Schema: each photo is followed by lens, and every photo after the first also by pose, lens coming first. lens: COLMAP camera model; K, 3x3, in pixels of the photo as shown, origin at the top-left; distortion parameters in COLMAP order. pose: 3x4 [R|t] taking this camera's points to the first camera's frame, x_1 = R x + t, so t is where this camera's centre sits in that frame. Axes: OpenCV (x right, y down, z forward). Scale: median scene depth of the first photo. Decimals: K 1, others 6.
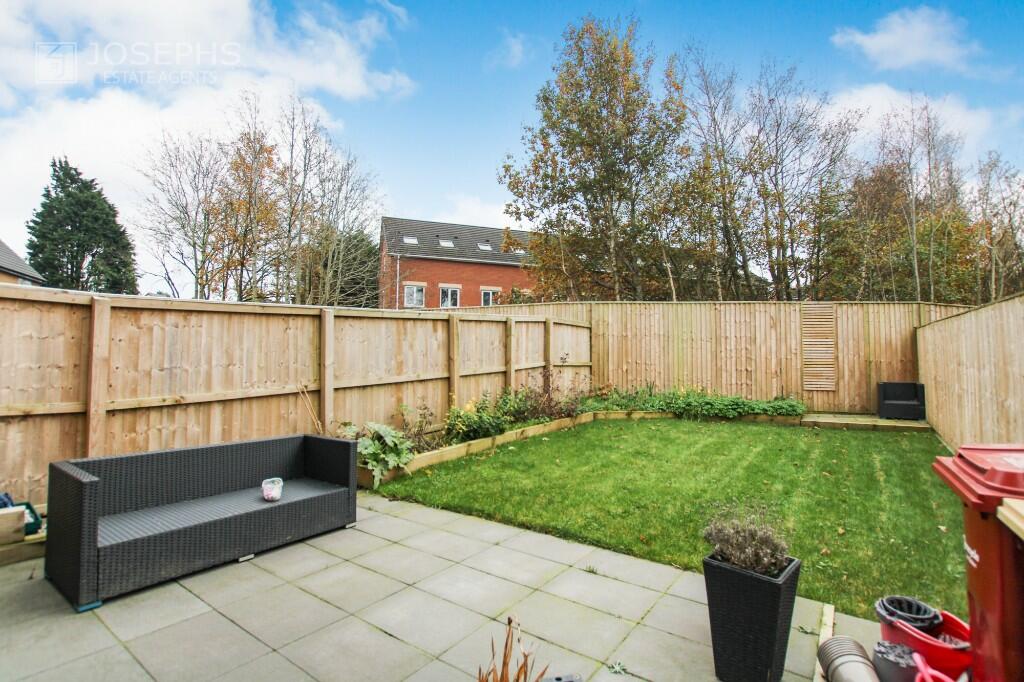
lens RADIAL K [[478.2, 0, 508.0], [0, 478.2, 332.7], [0, 0, 1]] dist [-0.028553, 0.000409]
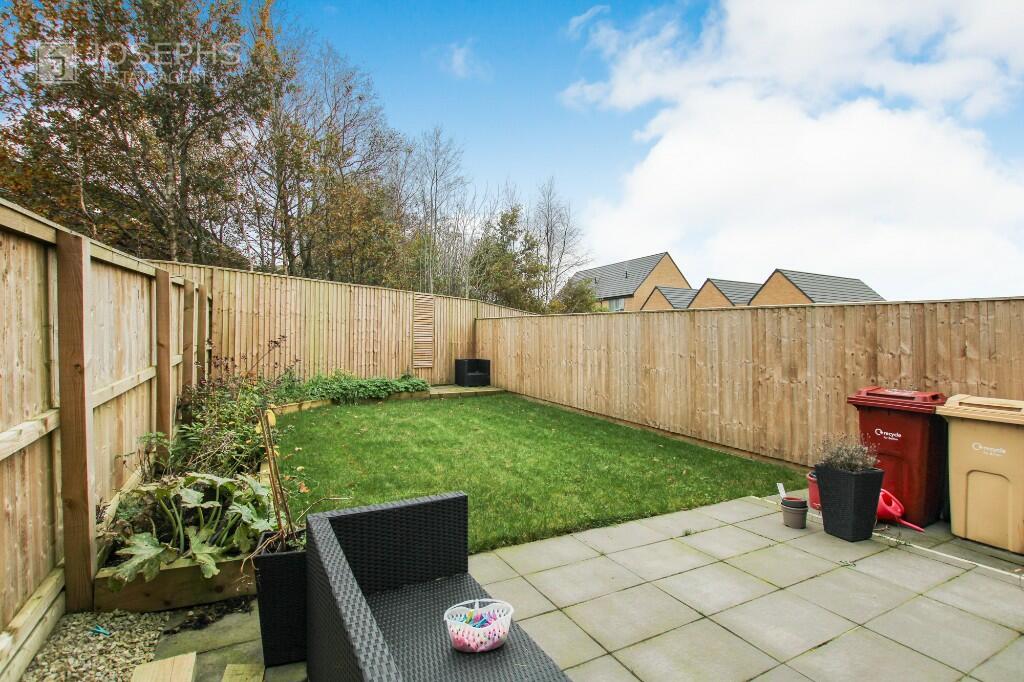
lens RADIAL K [[478.2, 0, 508.0], [0, 478.2, 332.7], [0, 0, 1]] dist [-0.028553, 0.000409]
pose [[0.466181, 0.014668, 0.884568, -0.297271], [-0.054104, 0.998464, 0.011957, 0.007643], [-0.883033, -0.053433, 0.466259, 0.248545]]
